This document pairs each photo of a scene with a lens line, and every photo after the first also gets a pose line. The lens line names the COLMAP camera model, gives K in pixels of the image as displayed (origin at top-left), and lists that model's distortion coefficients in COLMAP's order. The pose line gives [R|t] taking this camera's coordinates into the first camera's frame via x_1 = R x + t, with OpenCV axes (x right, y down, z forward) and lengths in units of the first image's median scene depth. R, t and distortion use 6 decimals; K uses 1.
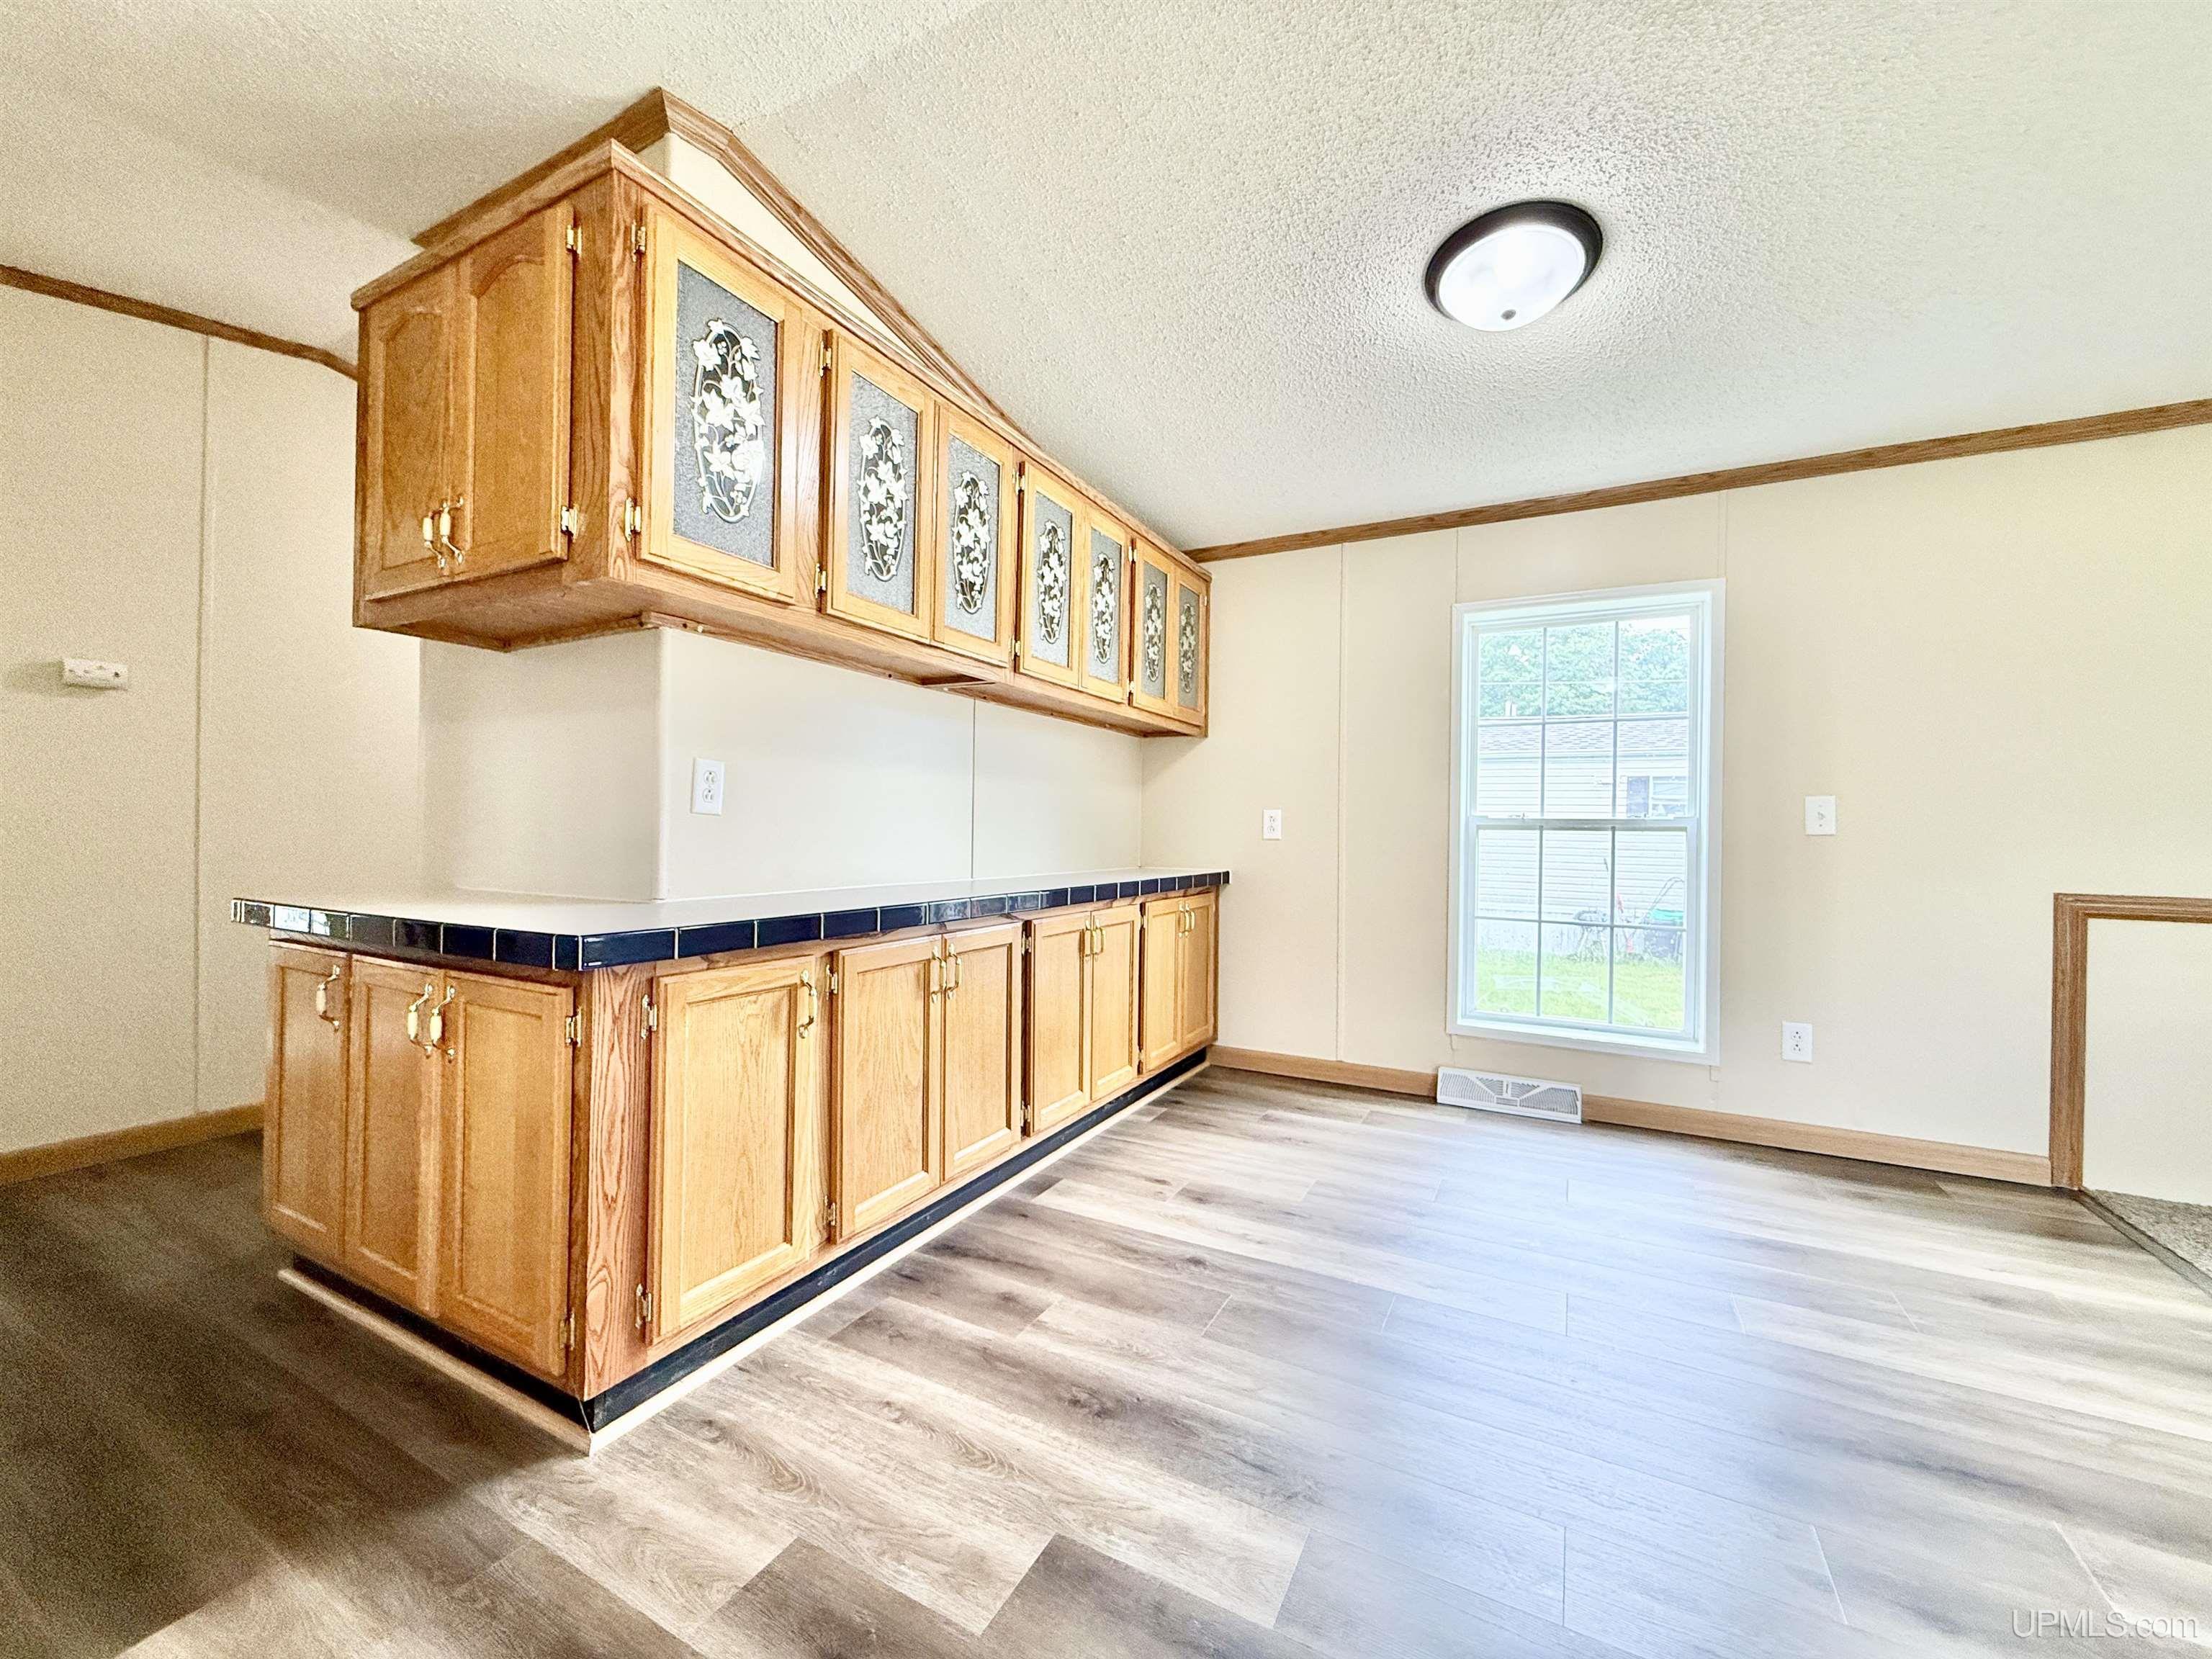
lens RADIAL K [[881.5, 0, 1097.7], [0, 881.5, 825.2], [0, 0, 1]] dist [-0.002316, -0.000066]
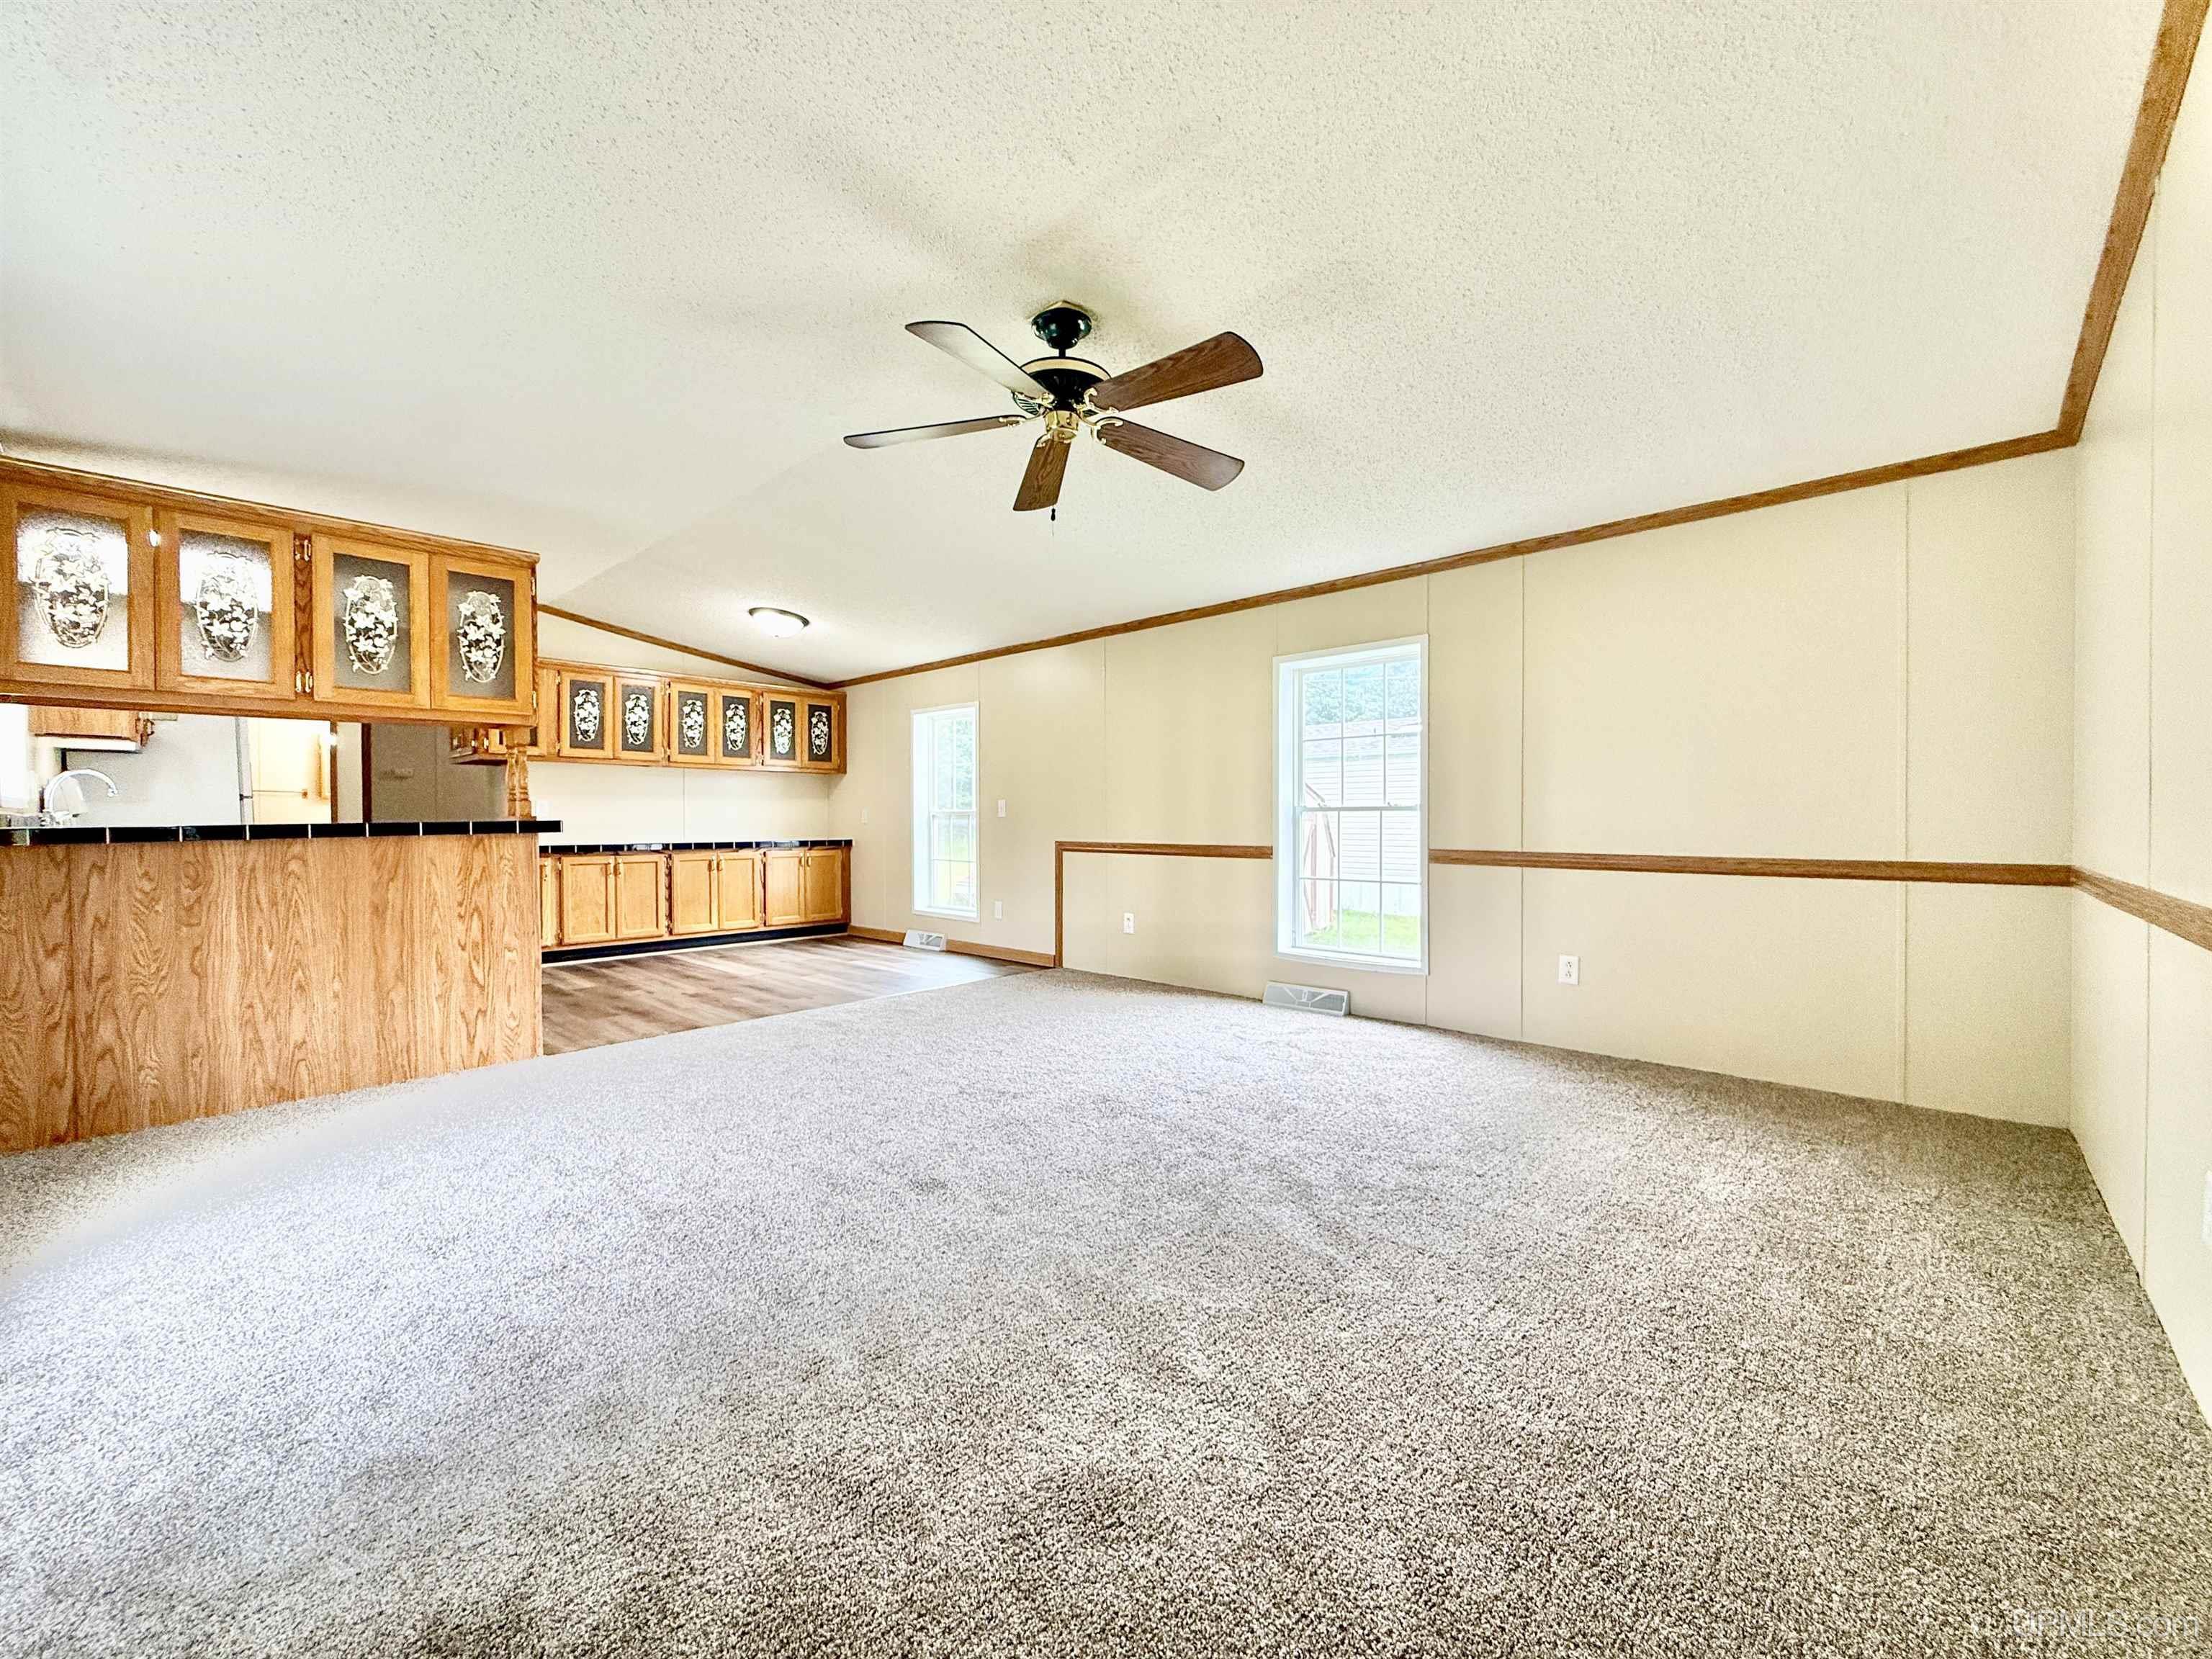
lens RADIAL K [[881.5, 0, 1097.7], [0, 881.5, 825.2], [0, 0, 1]] dist [-0.002316, -0.000066]
pose [[0.965693, -0.016391, -0.259170, 1.475684], [0.019409, 0.999770, 0.009093, 0.015661], [0.258961, -0.013812, 0.965789, -0.985629]]
